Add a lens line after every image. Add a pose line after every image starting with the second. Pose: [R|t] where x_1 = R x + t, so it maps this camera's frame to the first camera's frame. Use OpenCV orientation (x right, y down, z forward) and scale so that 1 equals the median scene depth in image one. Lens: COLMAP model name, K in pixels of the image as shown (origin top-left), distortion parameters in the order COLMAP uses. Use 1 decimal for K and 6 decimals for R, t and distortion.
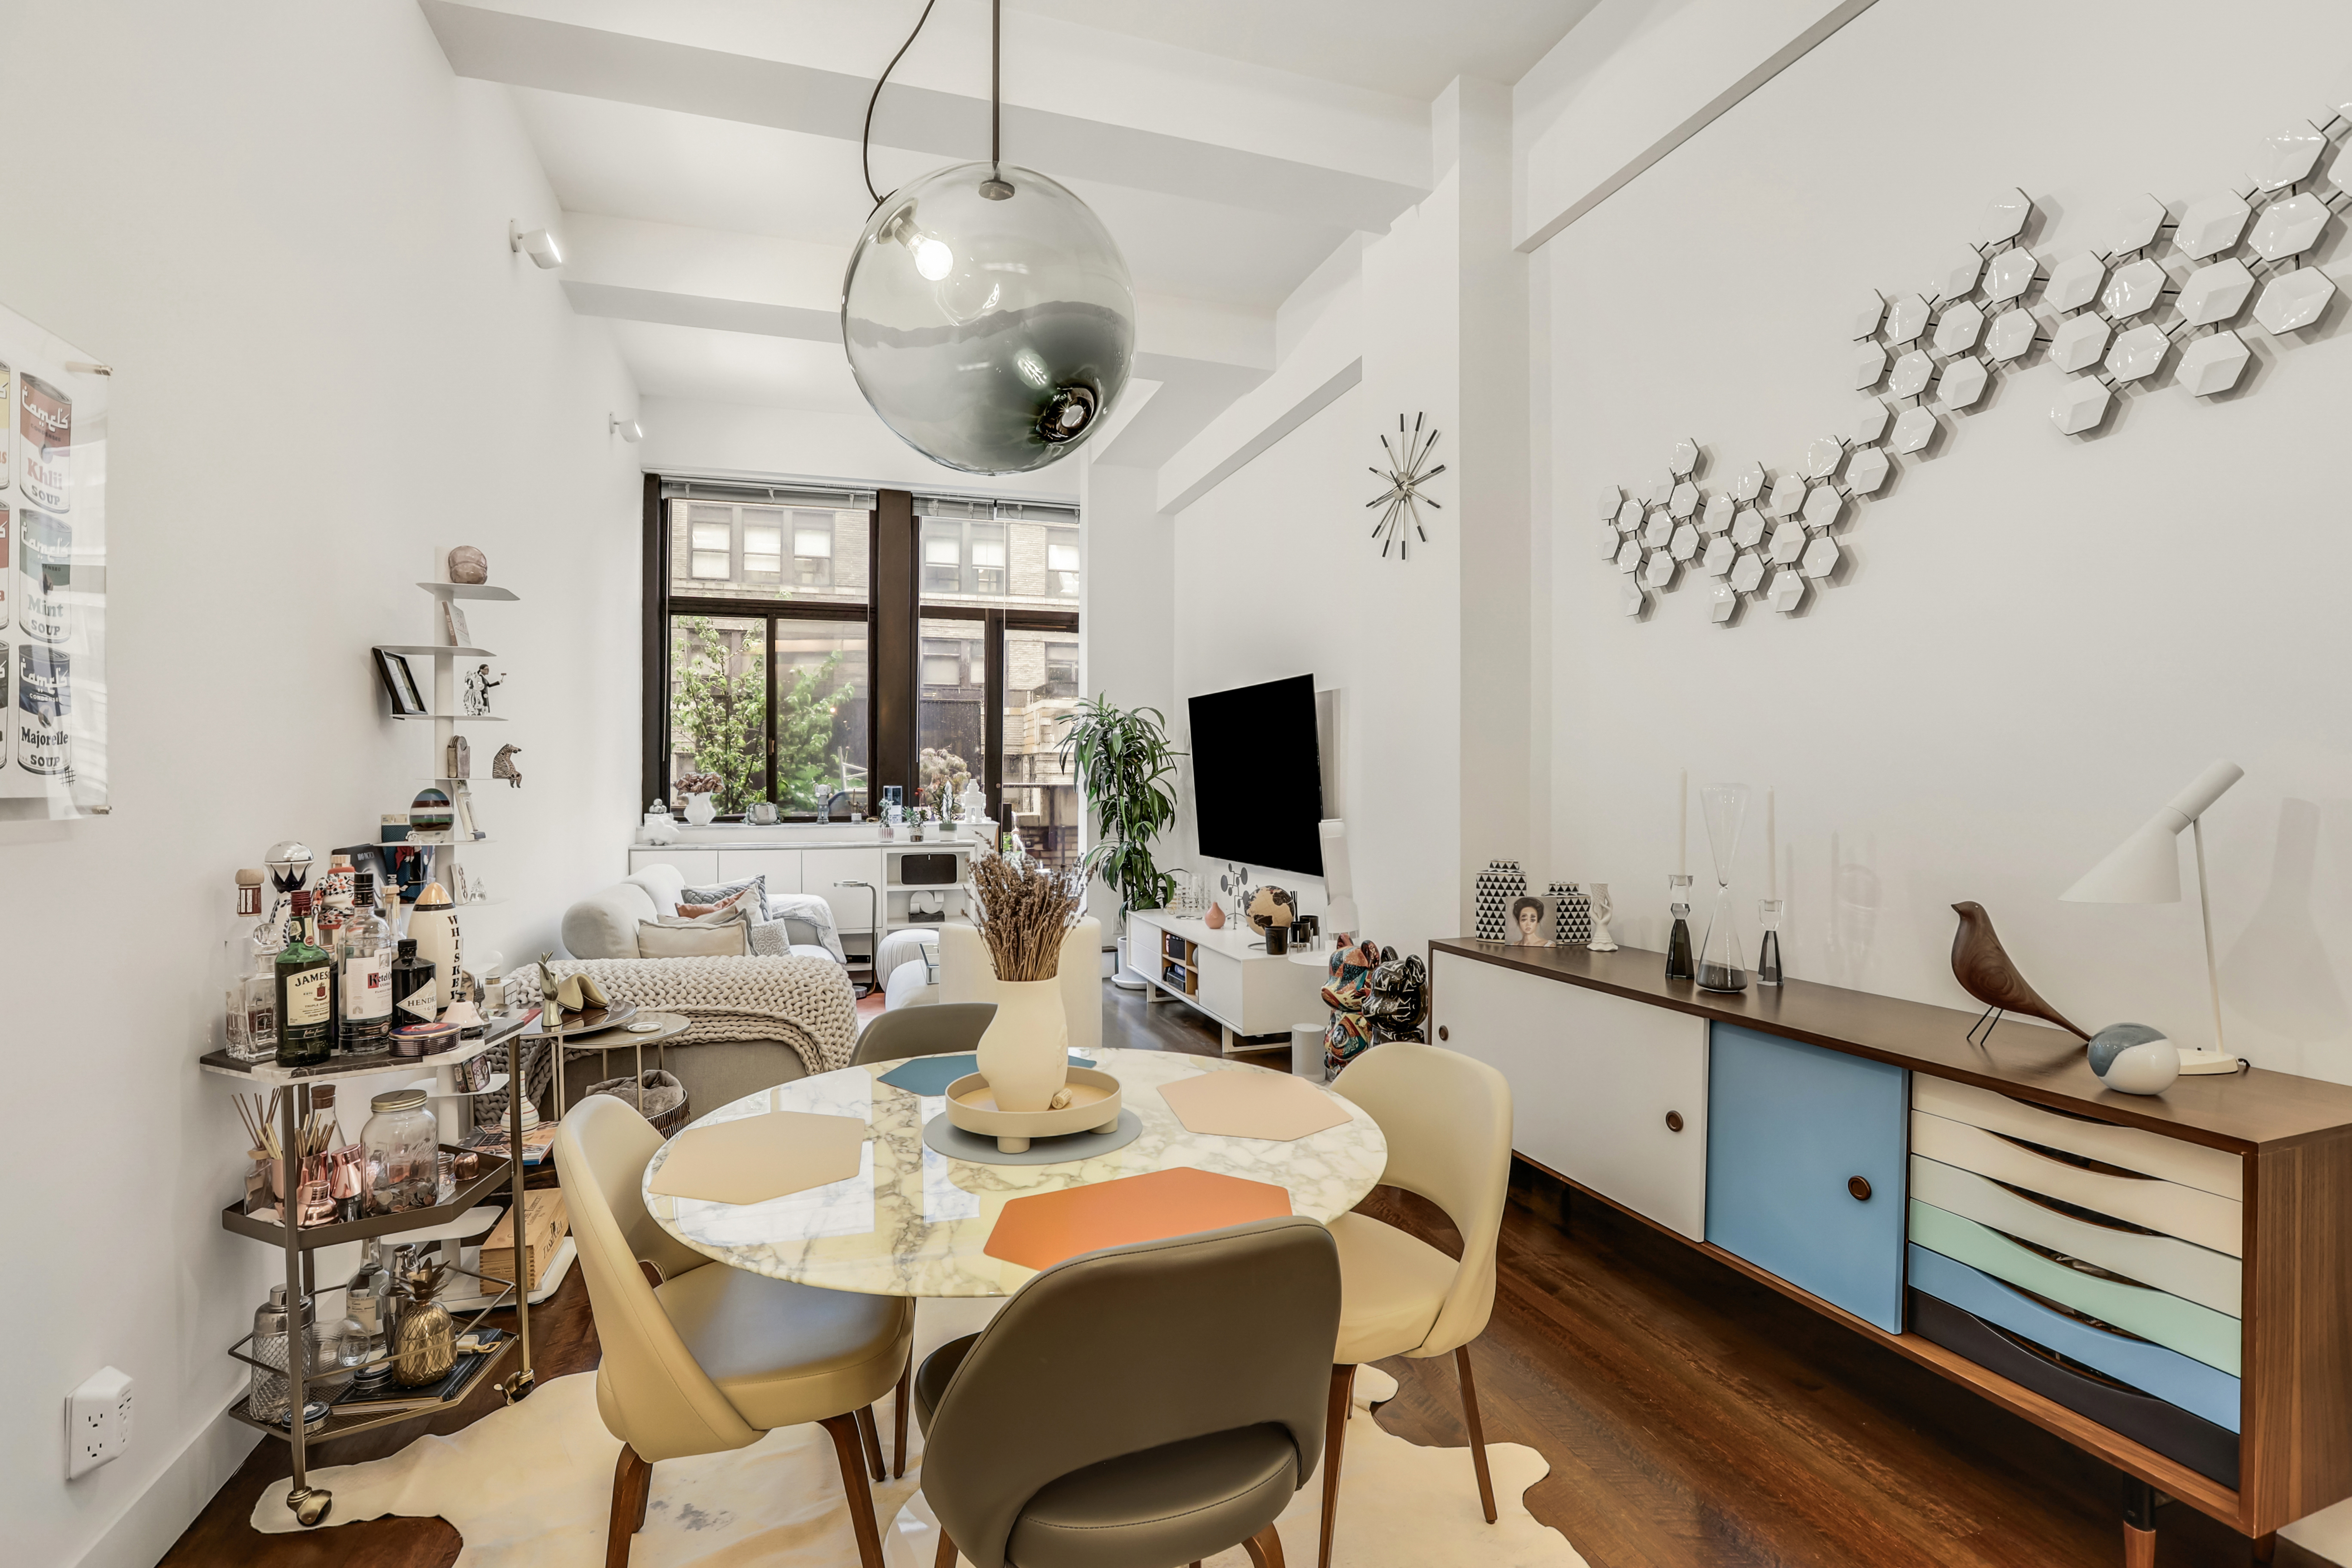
lens RADIAL K [[1079.5, 0, 1176.2], [0, 1079.5, 783.5], [0, 0, 1]] dist [0.001335, 0.002834]
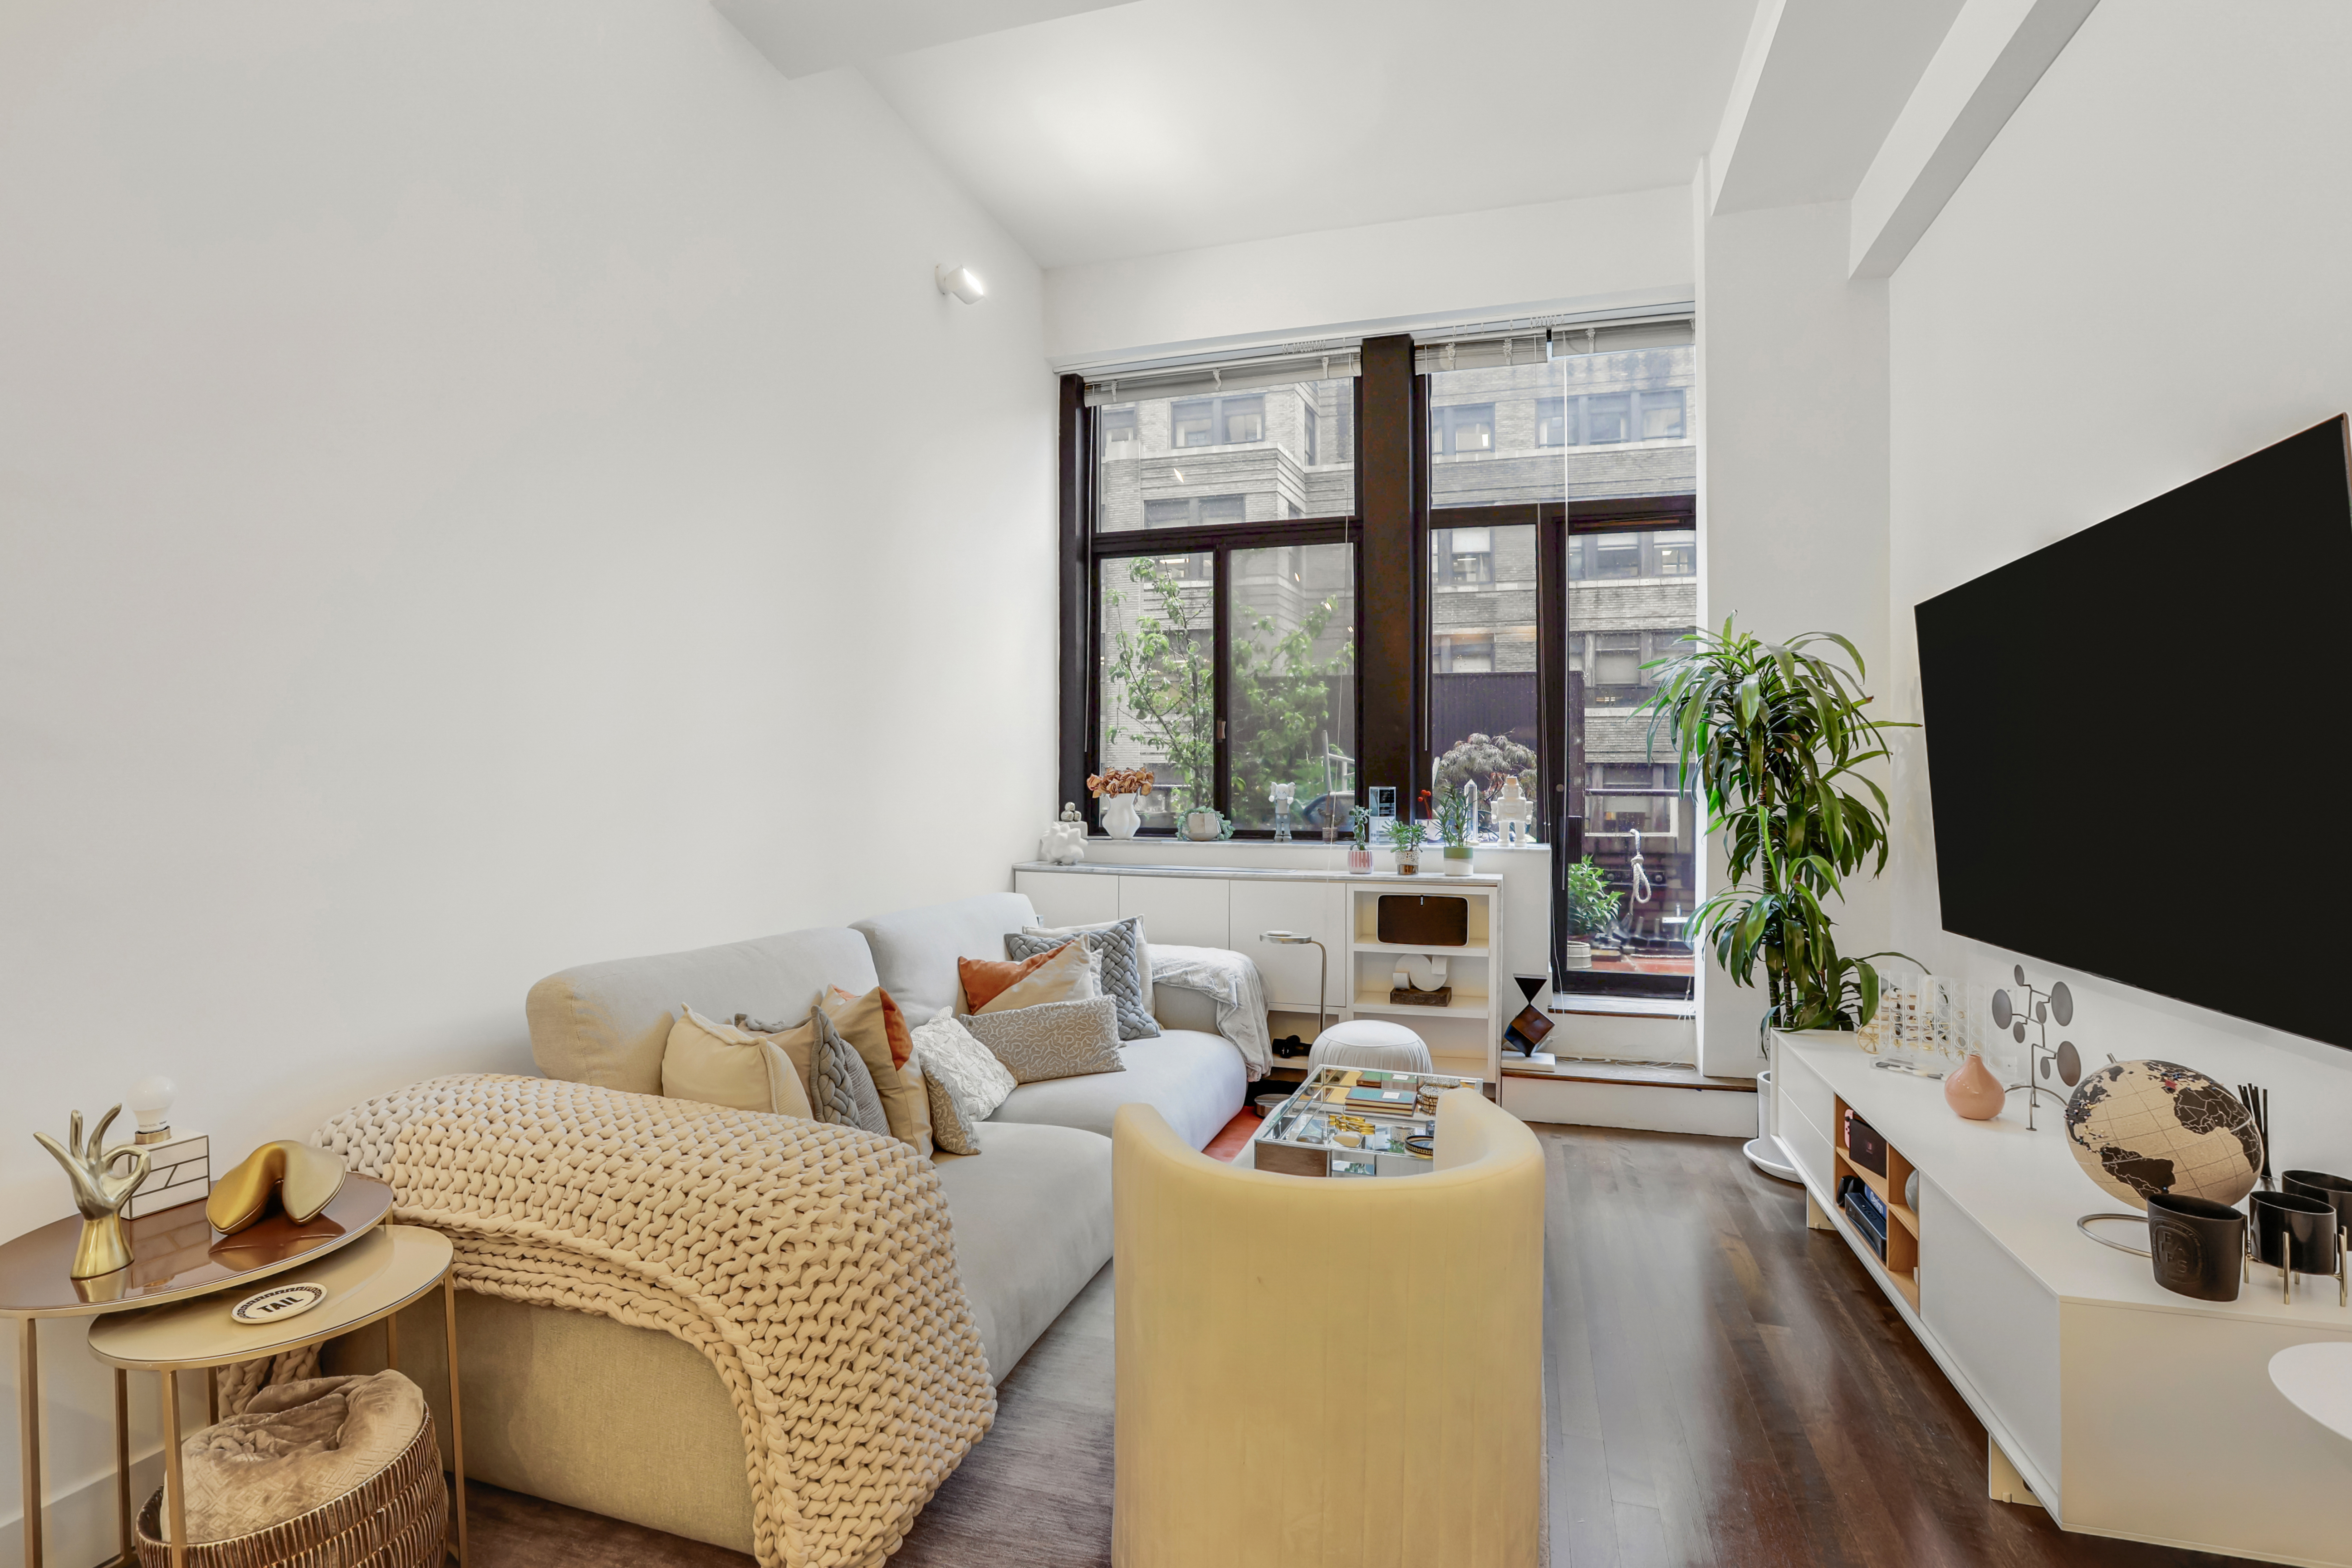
lens RADIAL K [[1079.5, 0, 1223.7], [0, 1079.5, 786.2], [0, 0, 1]] dist [0.001335, 0.002834]
pose [[0.831065, -0.000182, -0.556175, 0.023097], [-0.005624, 0.999946, -0.008731, 0.008347], [0.556147, 0.010384, 0.831019, 0.412799]]
